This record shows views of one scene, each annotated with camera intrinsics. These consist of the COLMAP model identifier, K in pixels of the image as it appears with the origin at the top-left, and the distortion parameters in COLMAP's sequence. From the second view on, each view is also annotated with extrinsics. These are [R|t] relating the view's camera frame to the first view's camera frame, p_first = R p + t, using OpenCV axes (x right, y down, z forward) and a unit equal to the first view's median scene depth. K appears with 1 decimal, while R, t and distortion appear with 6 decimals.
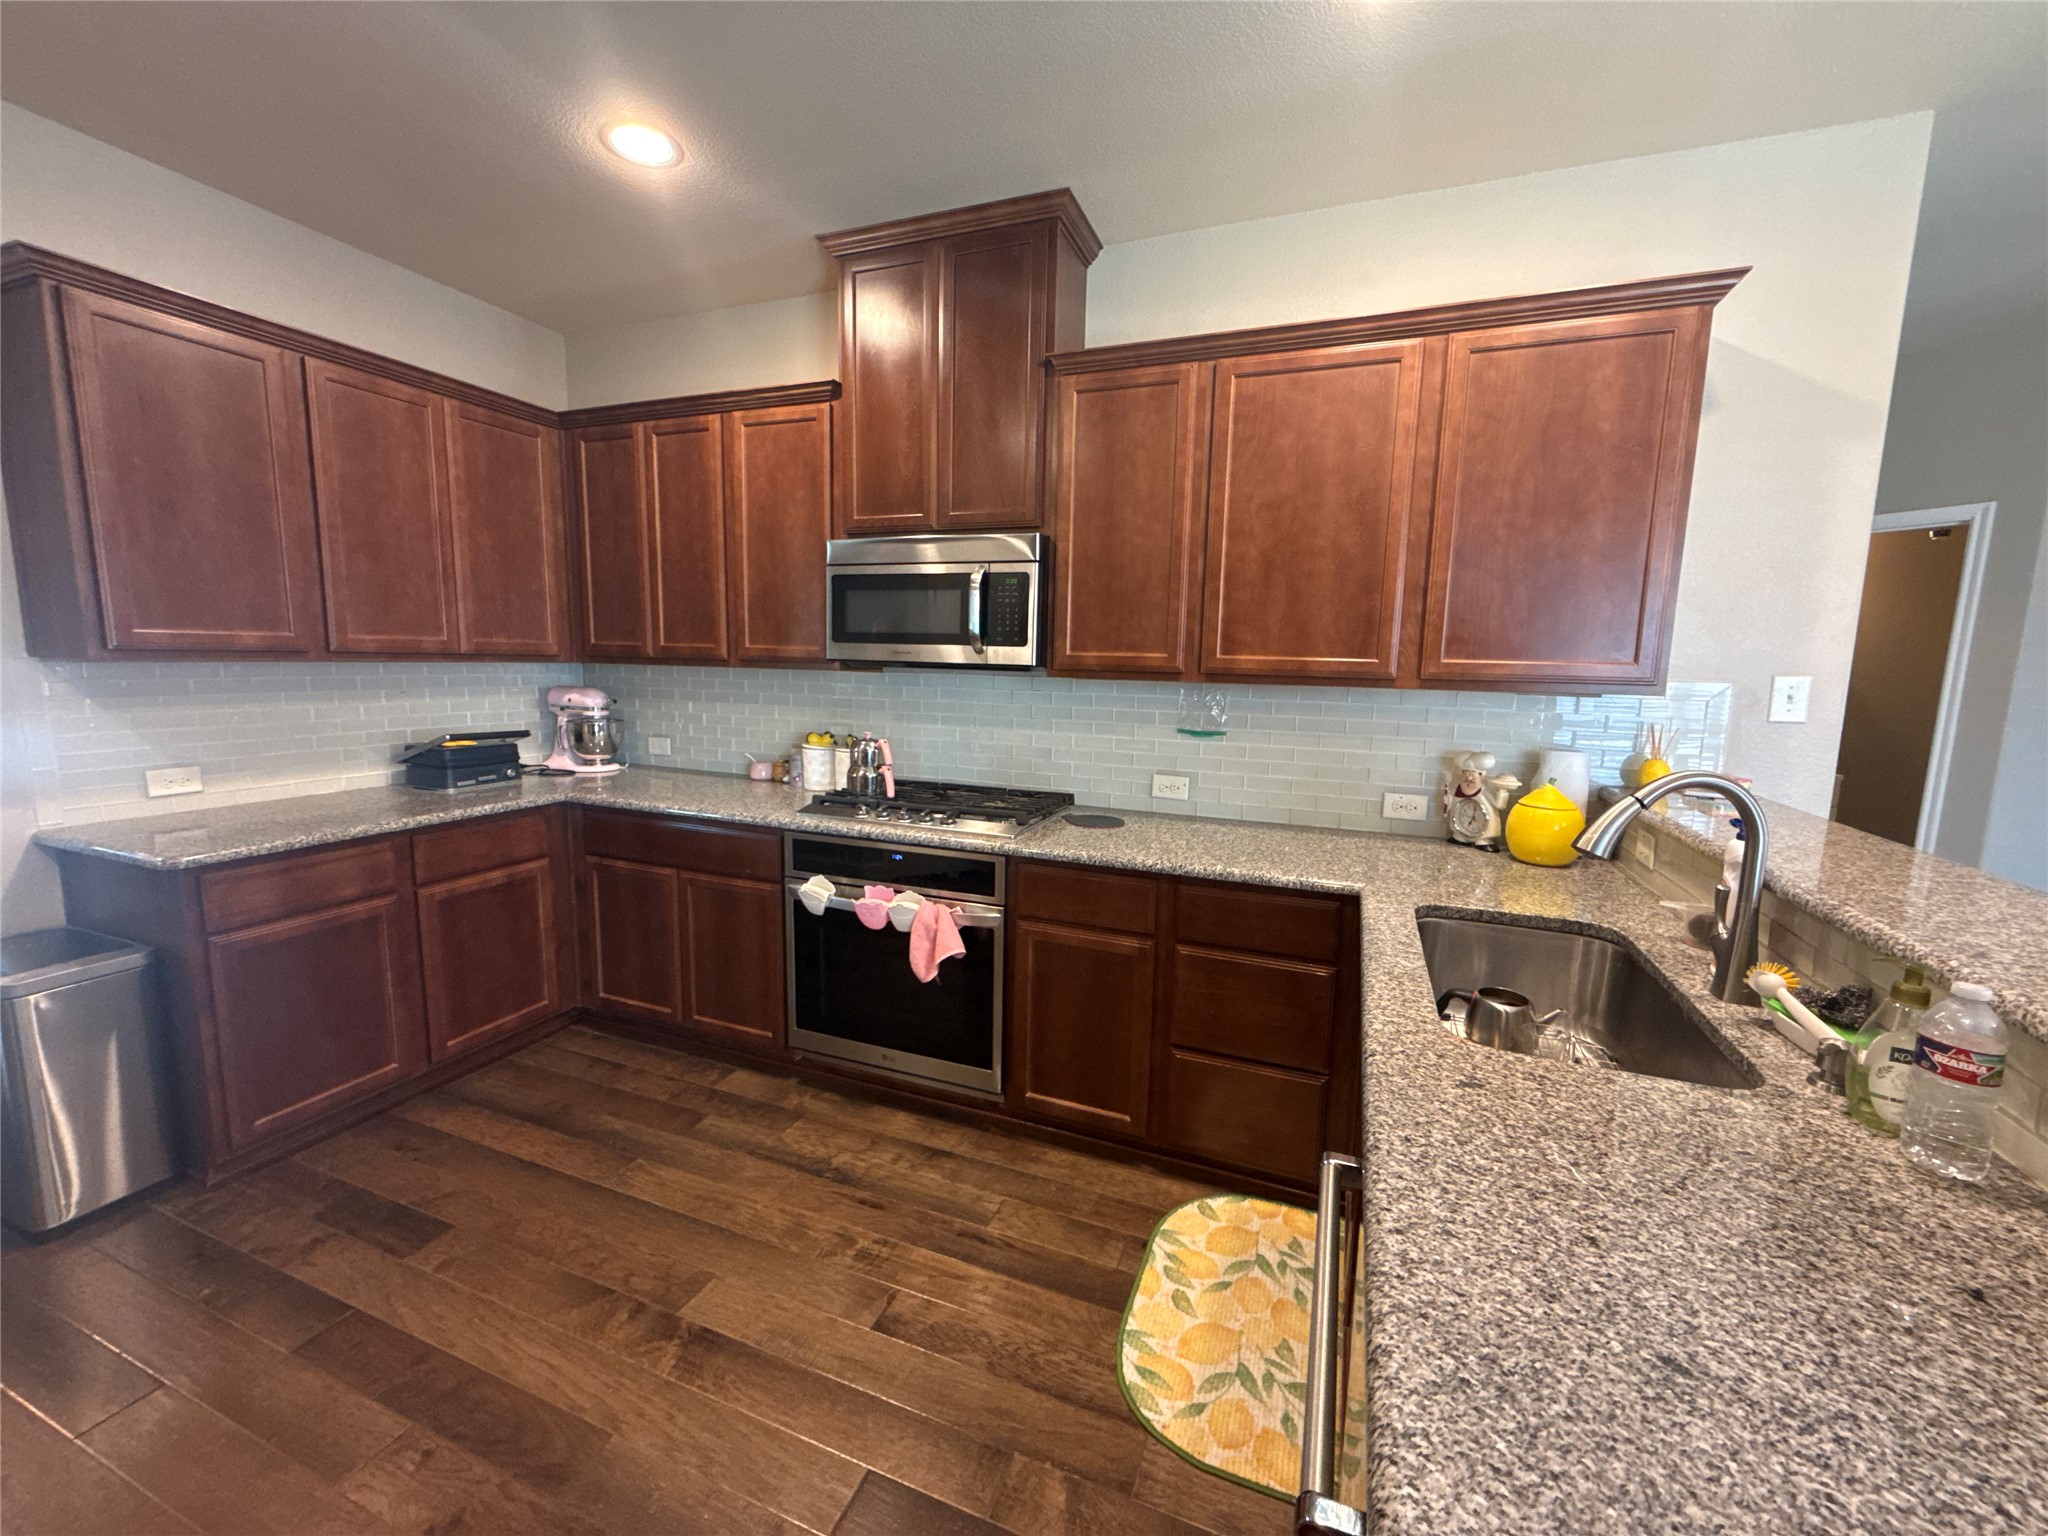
lens RADIAL K [[814.0, 0, 1024.2], [0, 814.0, 766.4], [0, 0, 1]] dist [0.001052, -0.000274]
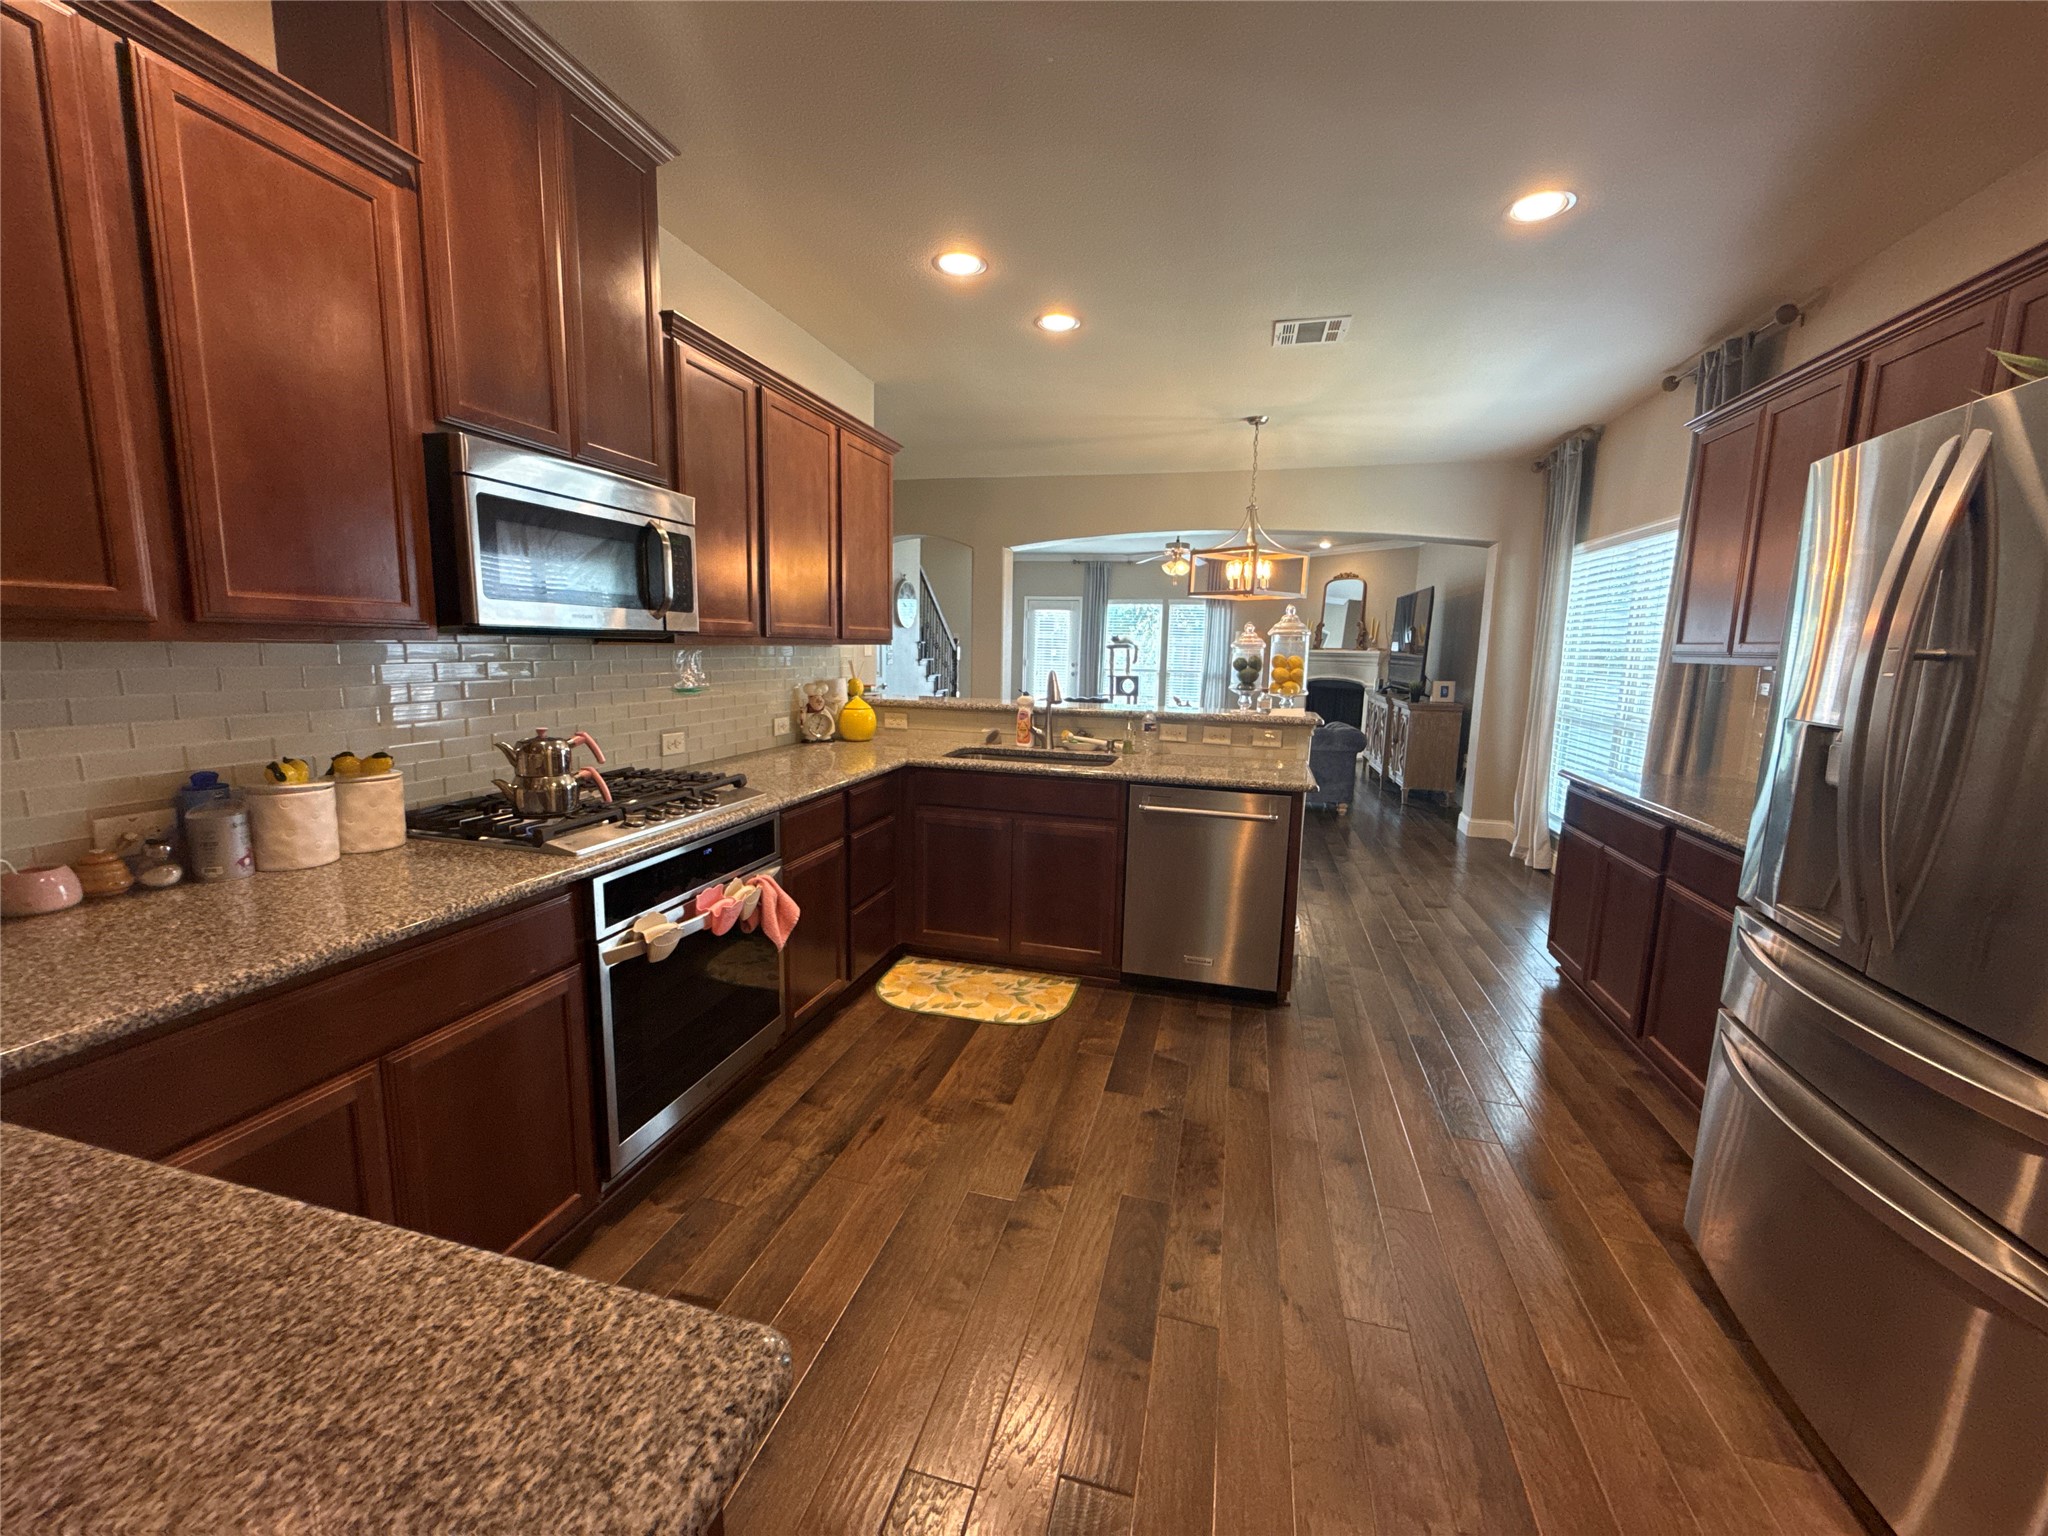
lens RADIAL K [[814.0, 0, 1024.2], [0, 814.0, 766.4], [0, 0, 1]] dist [0.001052, -0.000274]
pose [[-0.112361, -0.174390, 0.978245, -1.145404], [0.110422, 0.976190, 0.186707, -0.116599], [-0.987513, 0.128999, -0.090429, 0.795529]]
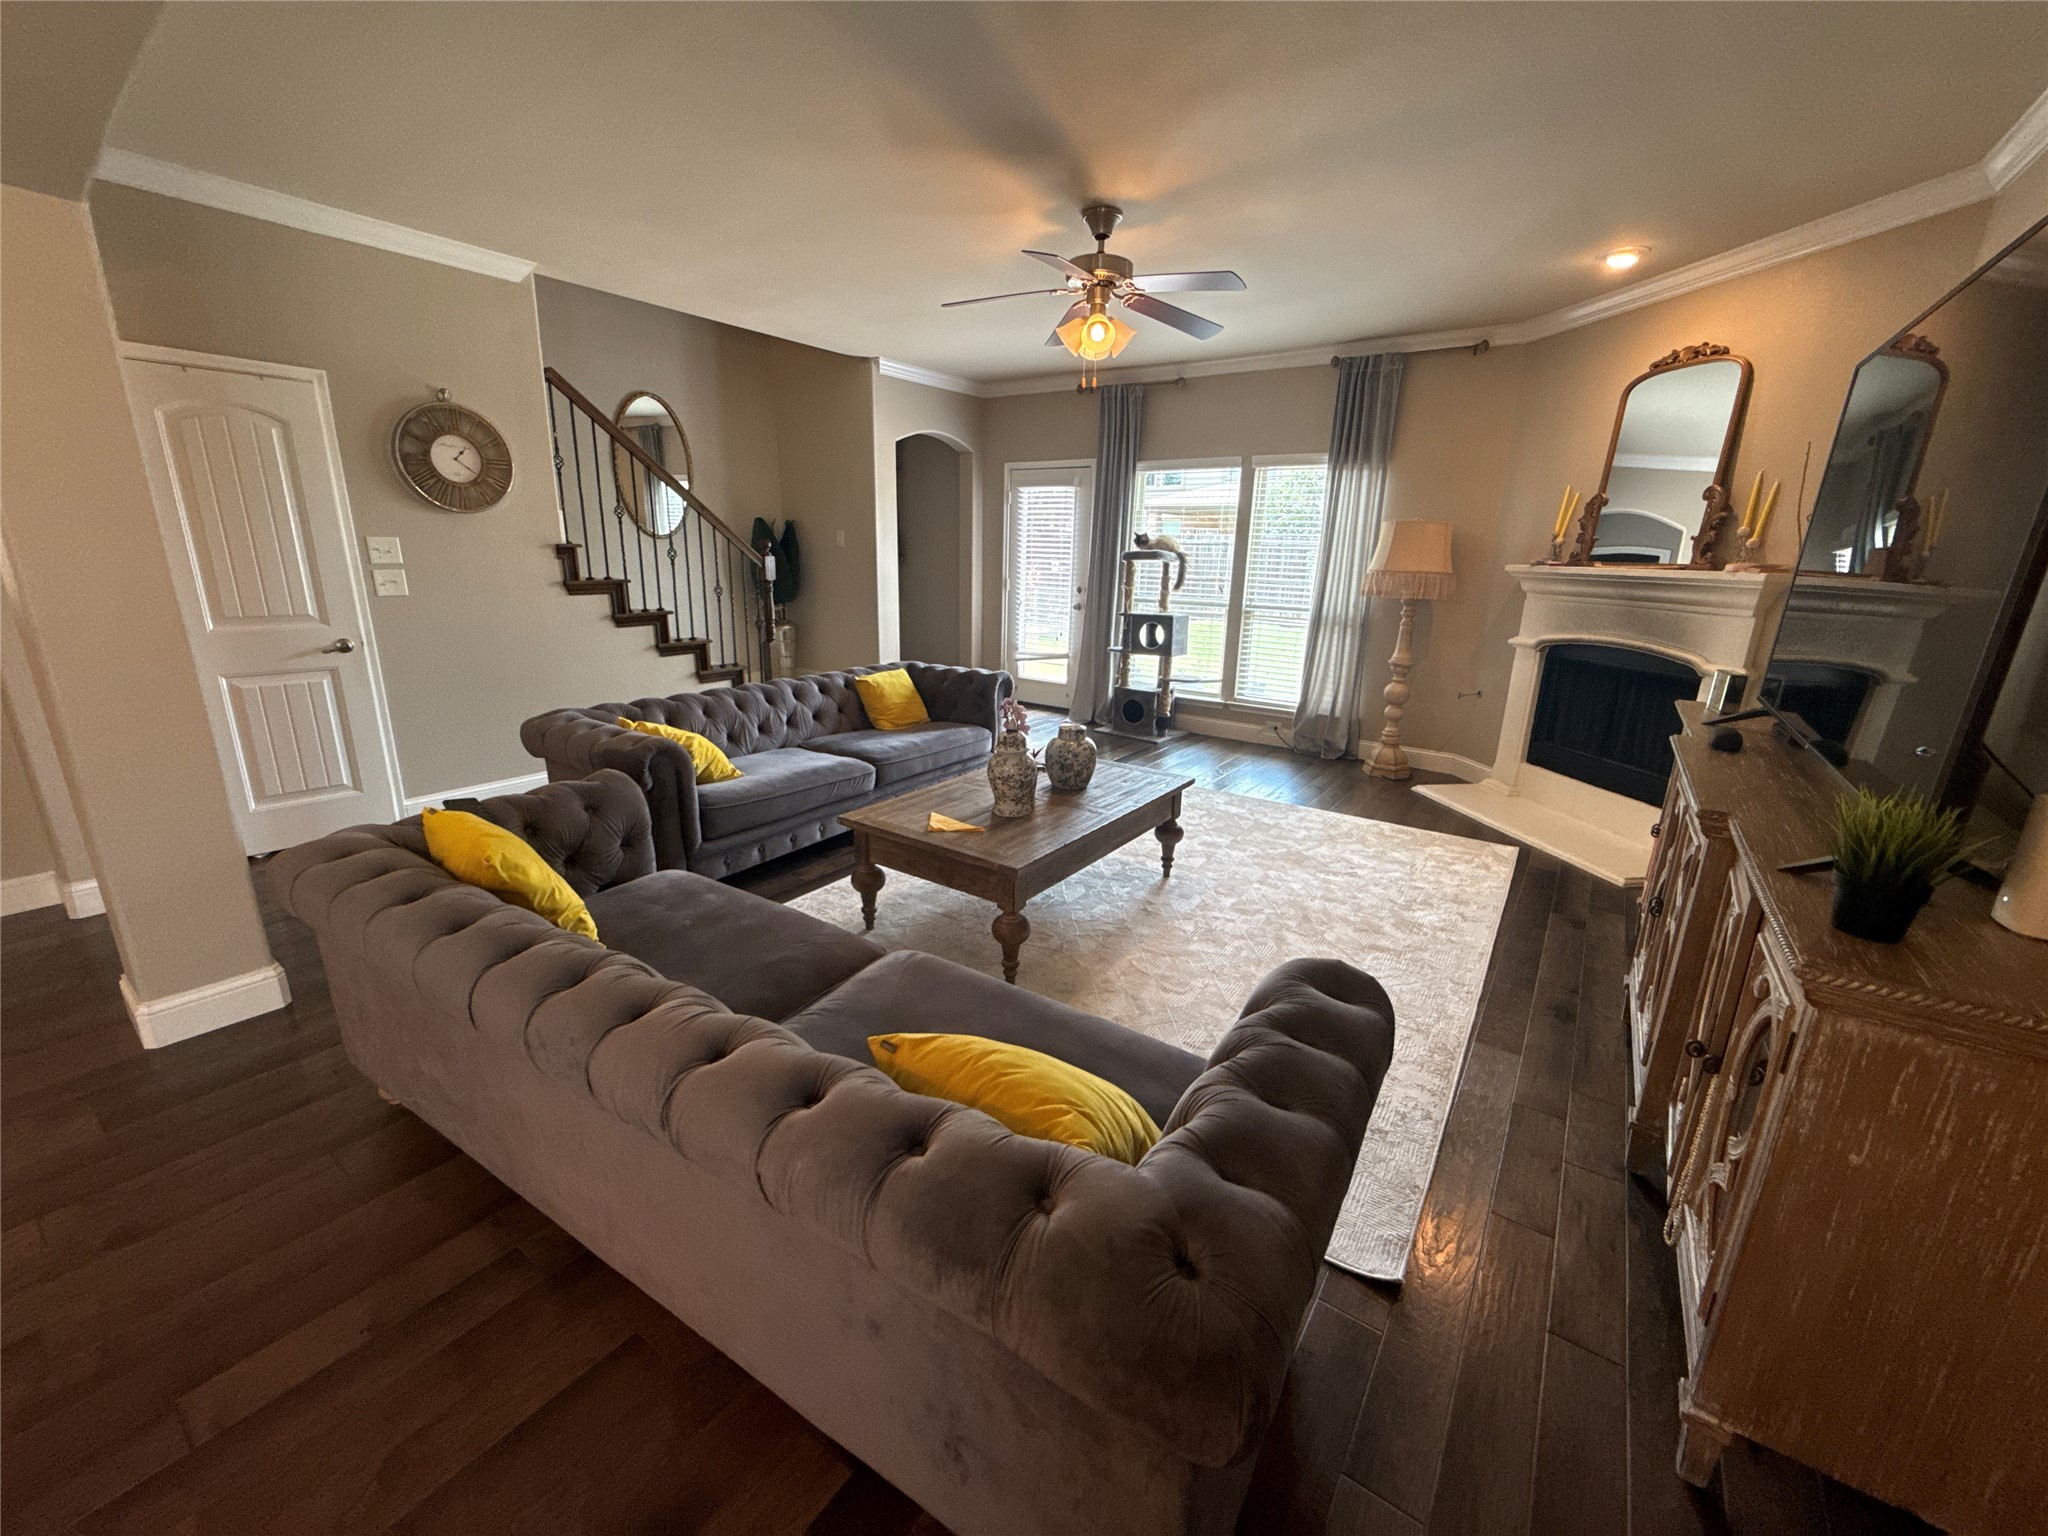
lens RADIAL K [[814.0, 0, 1024.2], [0, 814.0, 766.4], [0, 0, 1]] dist [0.001052, -0.000274]
pose [[0.243053, -0.274143, 0.930468, 1.388871], [0.115788, 0.960574, 0.252768, 0.129065], [-0.963077, 0.046301, 0.265213, -0.740732]]
